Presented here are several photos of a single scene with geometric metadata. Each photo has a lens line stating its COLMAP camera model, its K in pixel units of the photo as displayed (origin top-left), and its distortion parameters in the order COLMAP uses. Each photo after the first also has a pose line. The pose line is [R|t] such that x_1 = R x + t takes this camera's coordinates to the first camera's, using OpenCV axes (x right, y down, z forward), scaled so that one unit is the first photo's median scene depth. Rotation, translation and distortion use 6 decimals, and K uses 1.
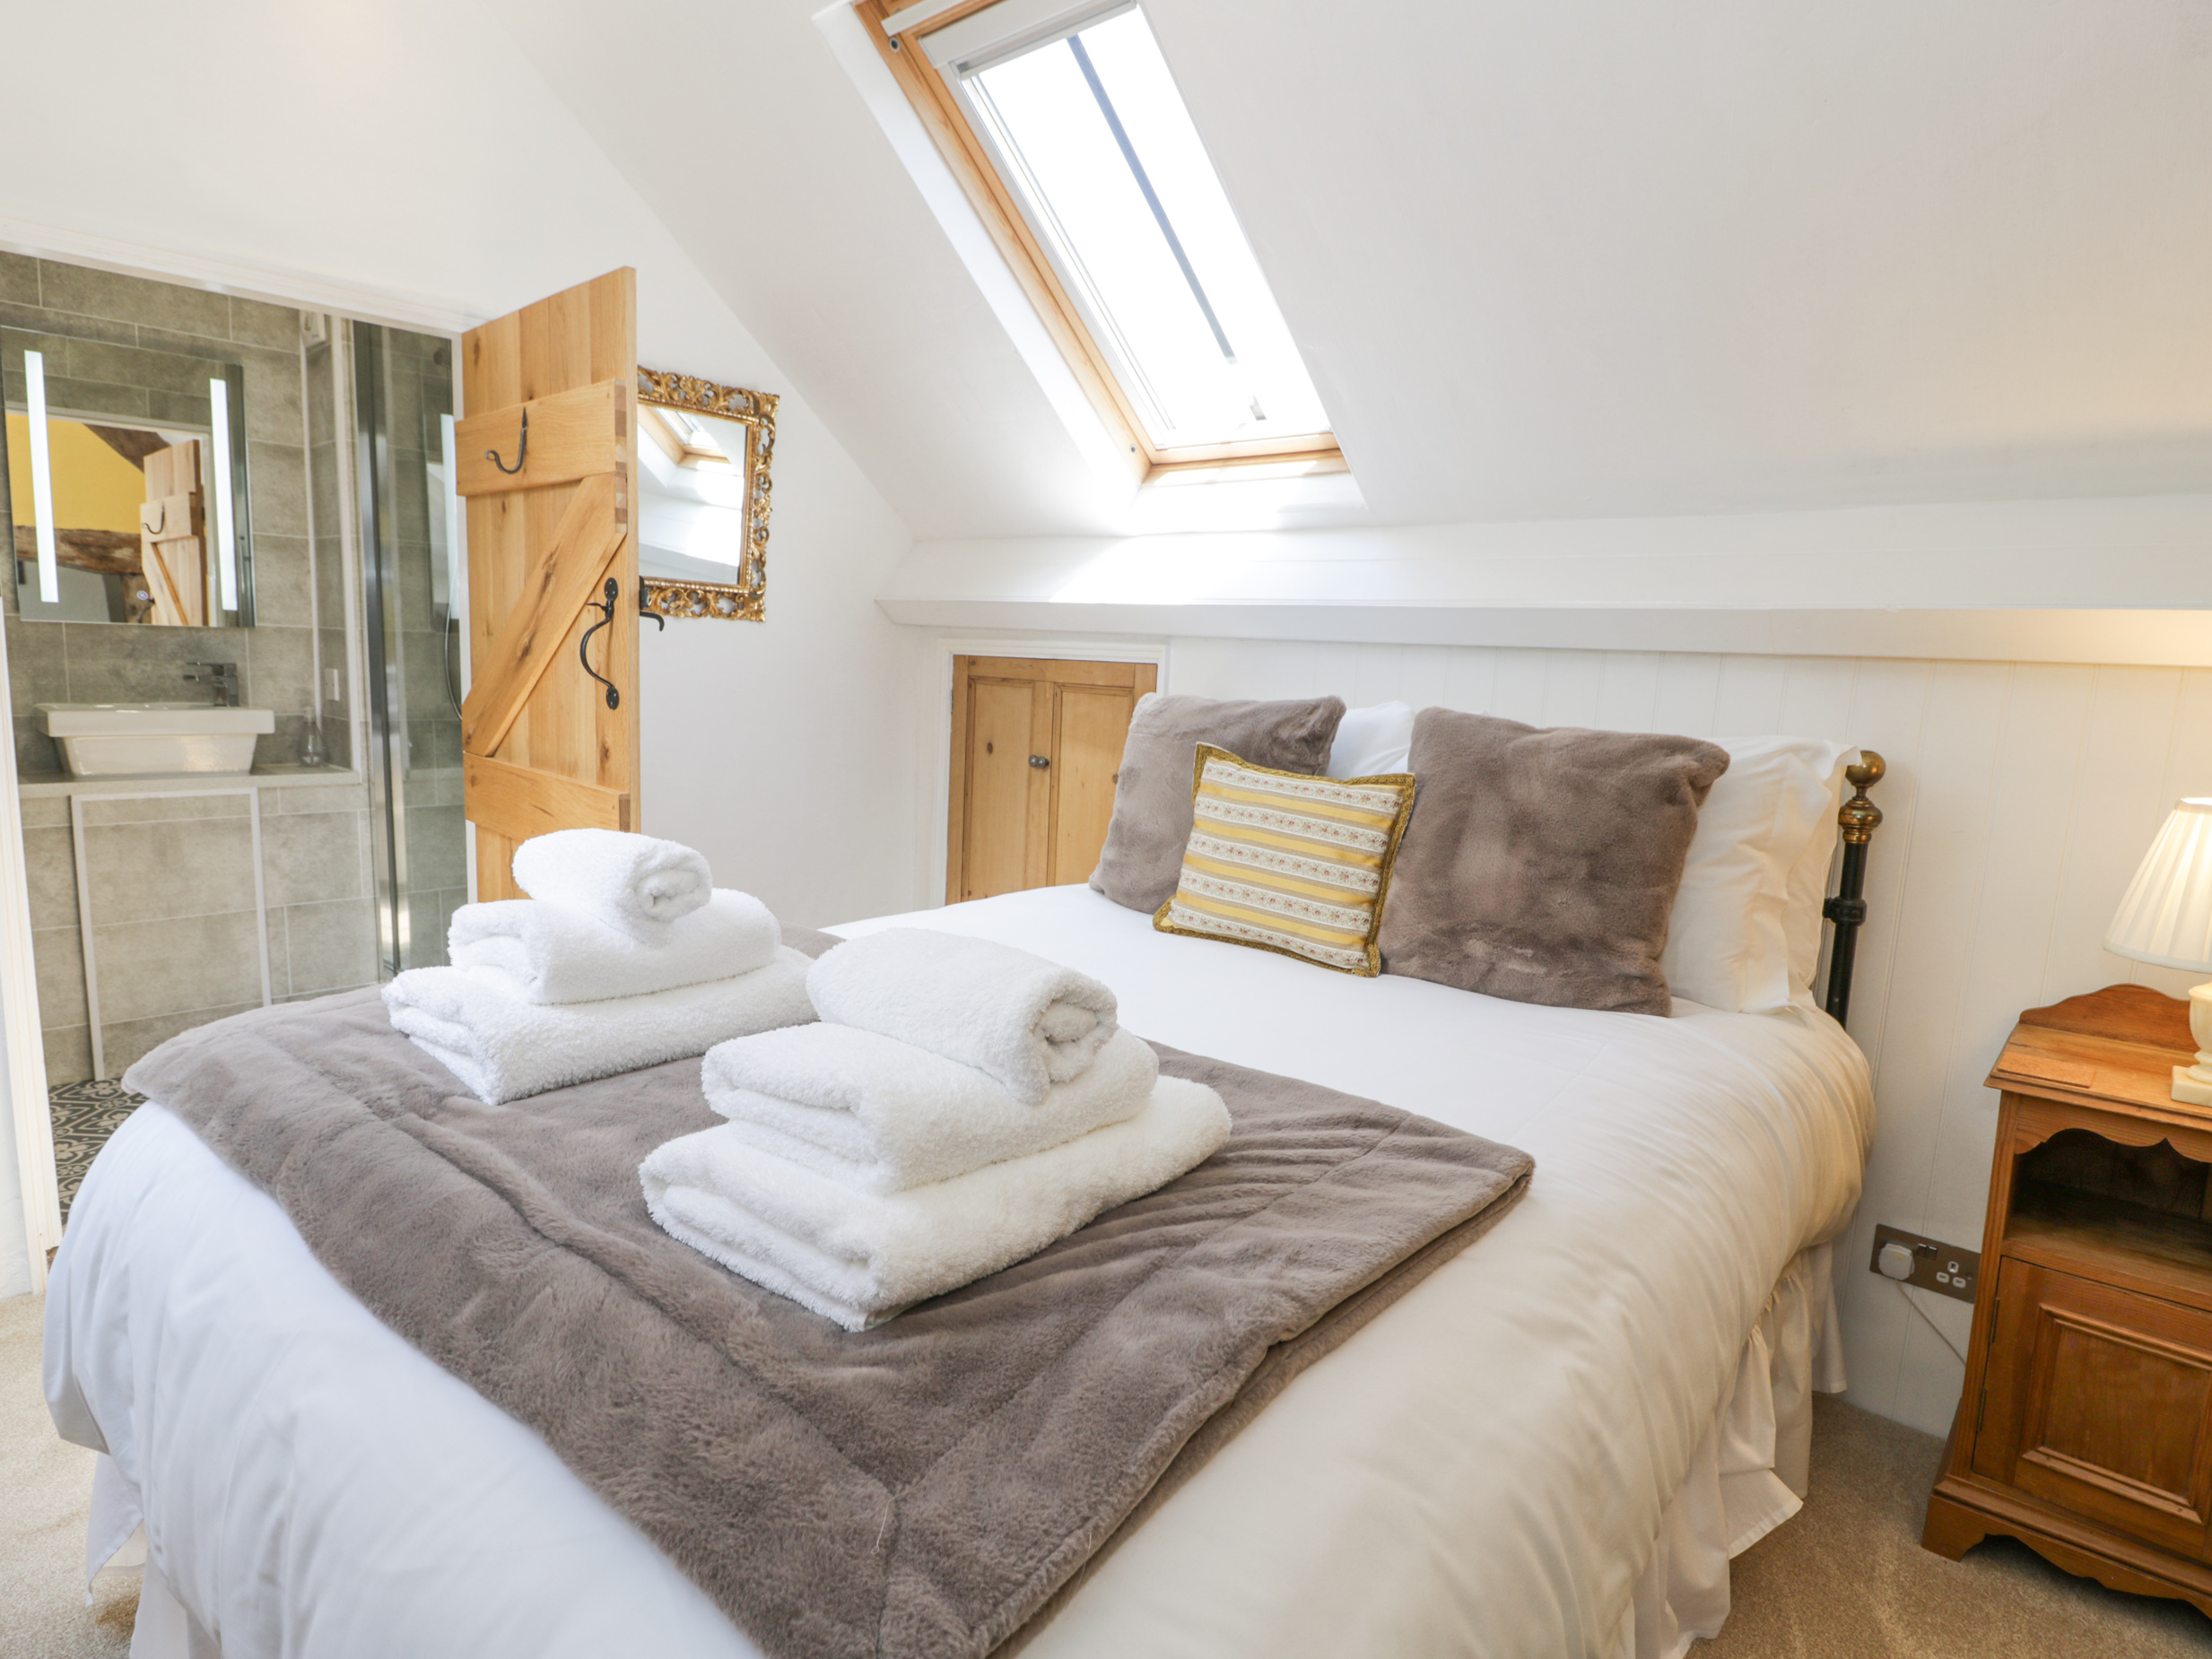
lens RADIAL K [[1190.7, 0, 1096.9], [0, 1190.7, 840.0], [0, 0, 1]] dist [-0.001167, -0.012564]
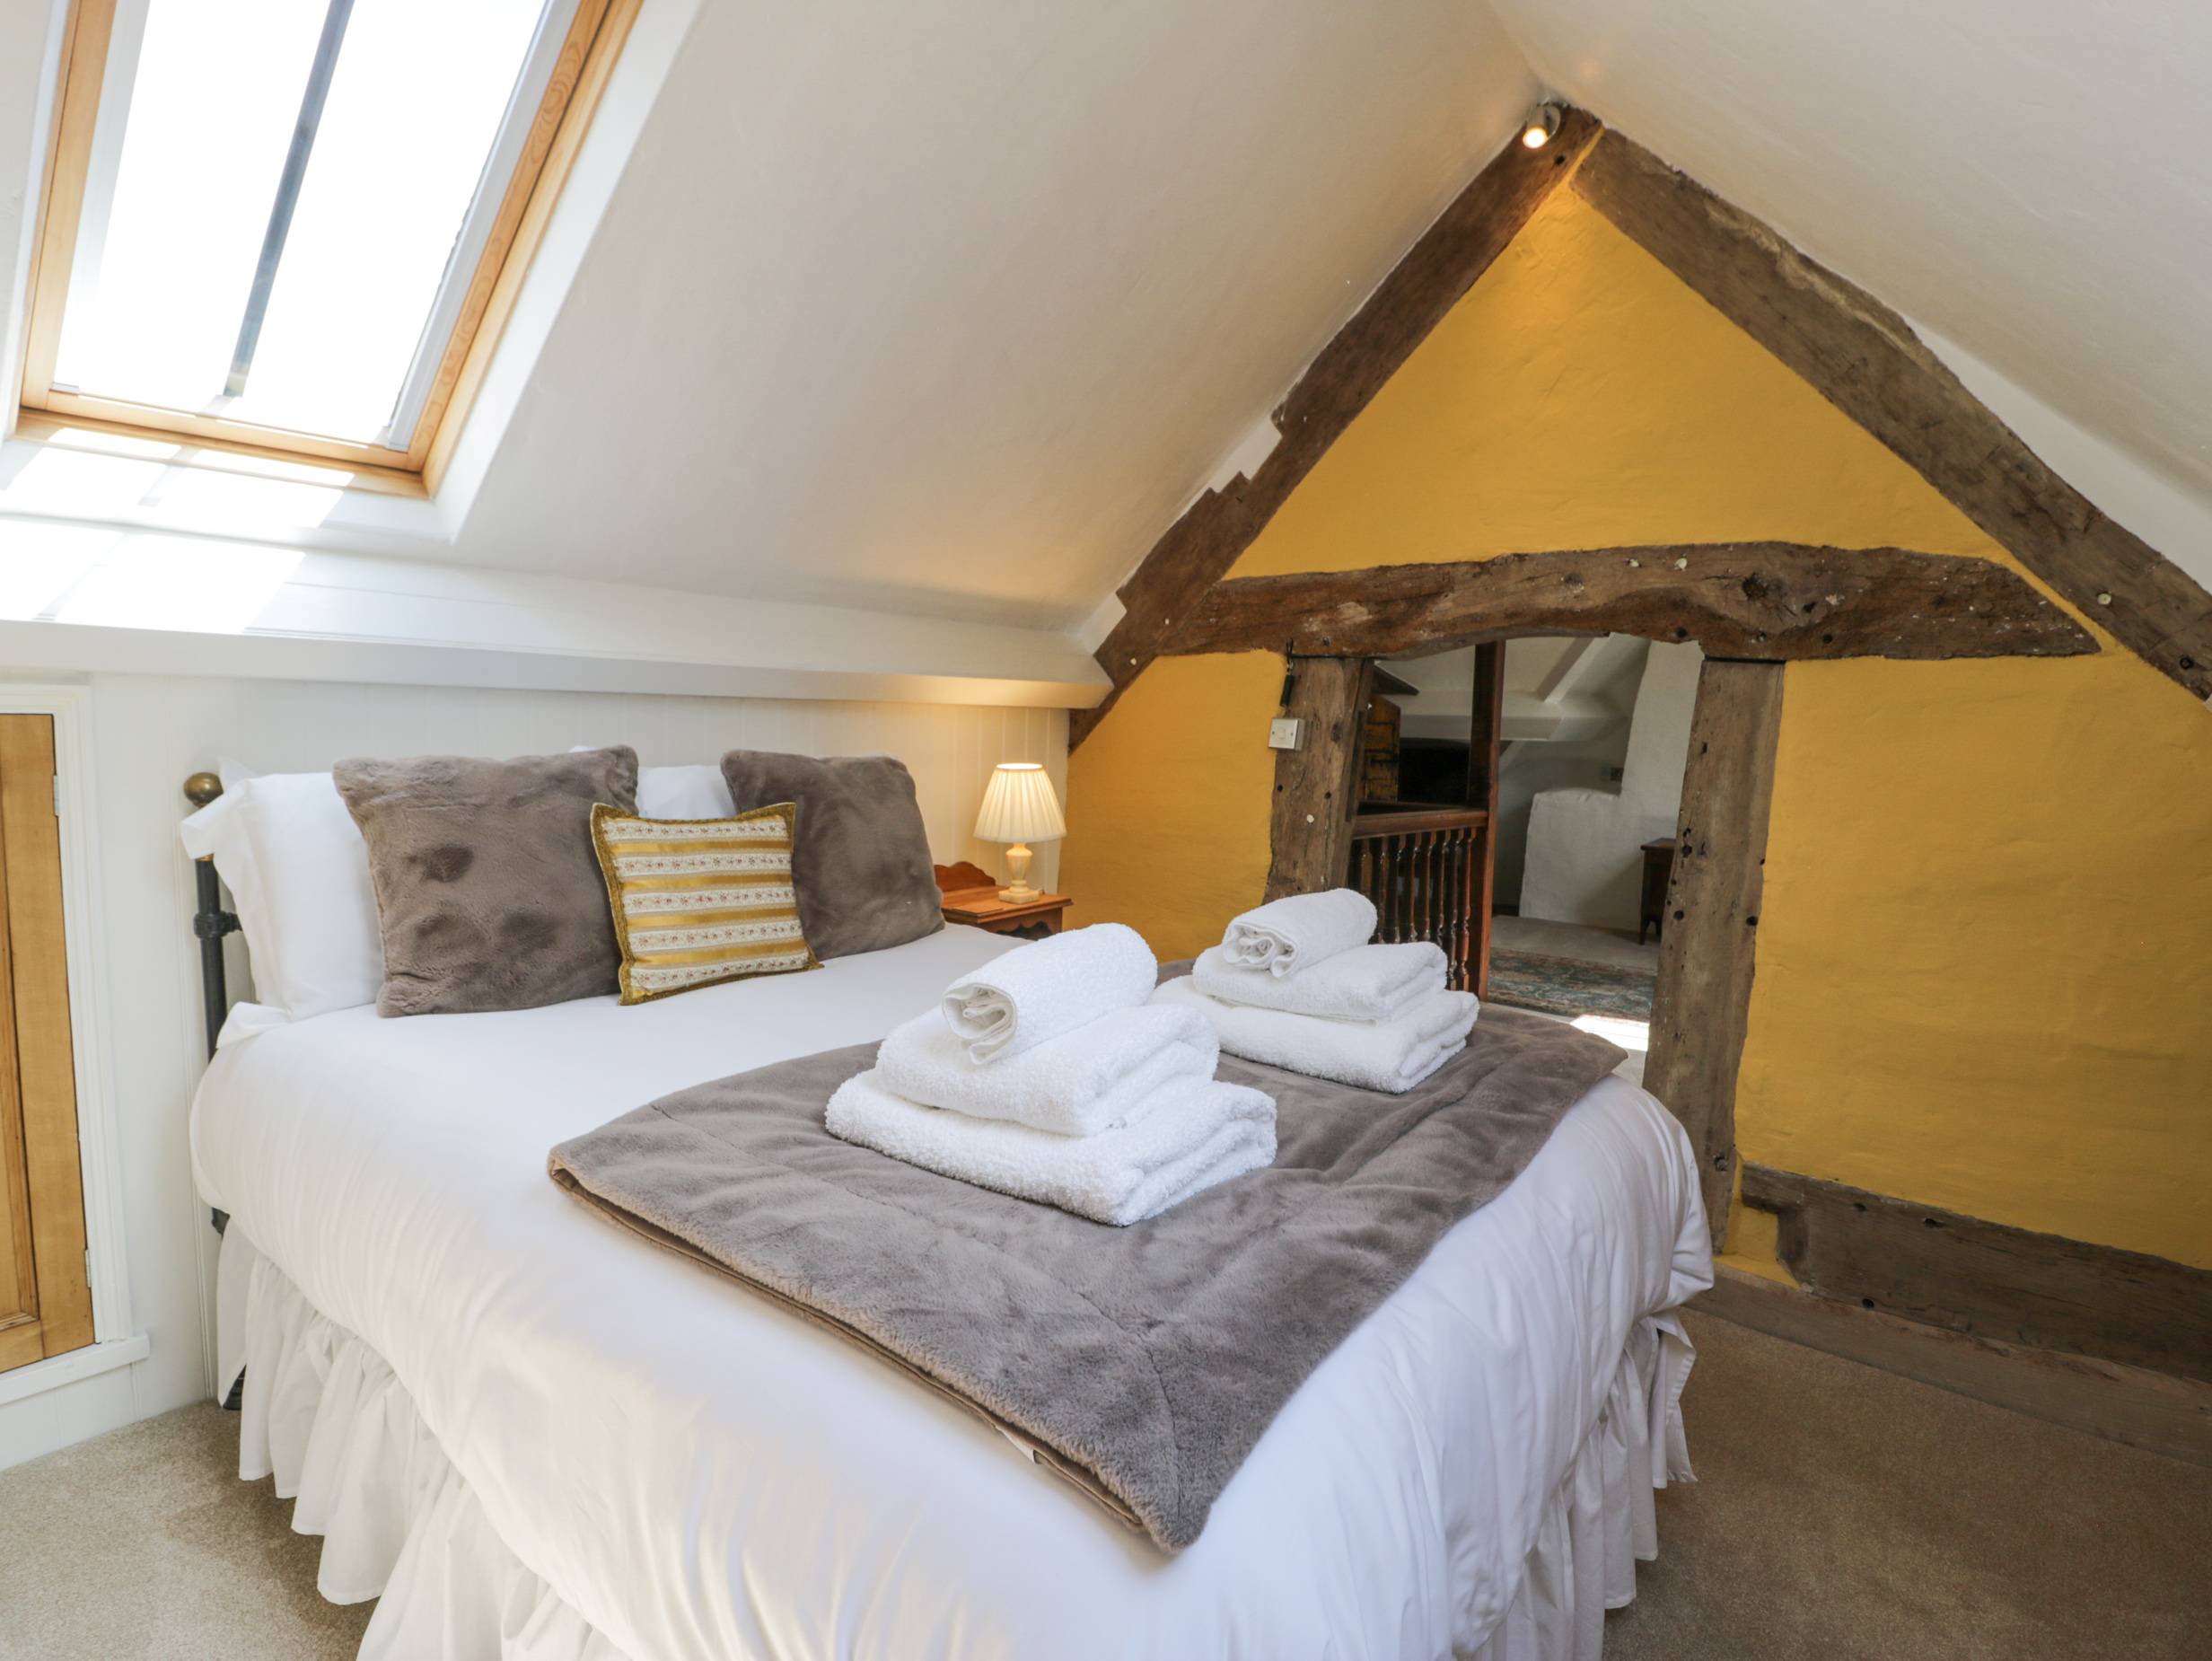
lens RADIAL K [[1190.9, 0, 1096.9], [0, 1190.9, 841.0], [0, 0, 1]] dist [-0.001167, -0.012564]
pose [[-0.052940, -0.146079, 0.987855, -0.727267], [0.128279, 0.980052, 0.151800, -0.121129], [-0.990324, 0.134757, -0.033145, 0.535902]]
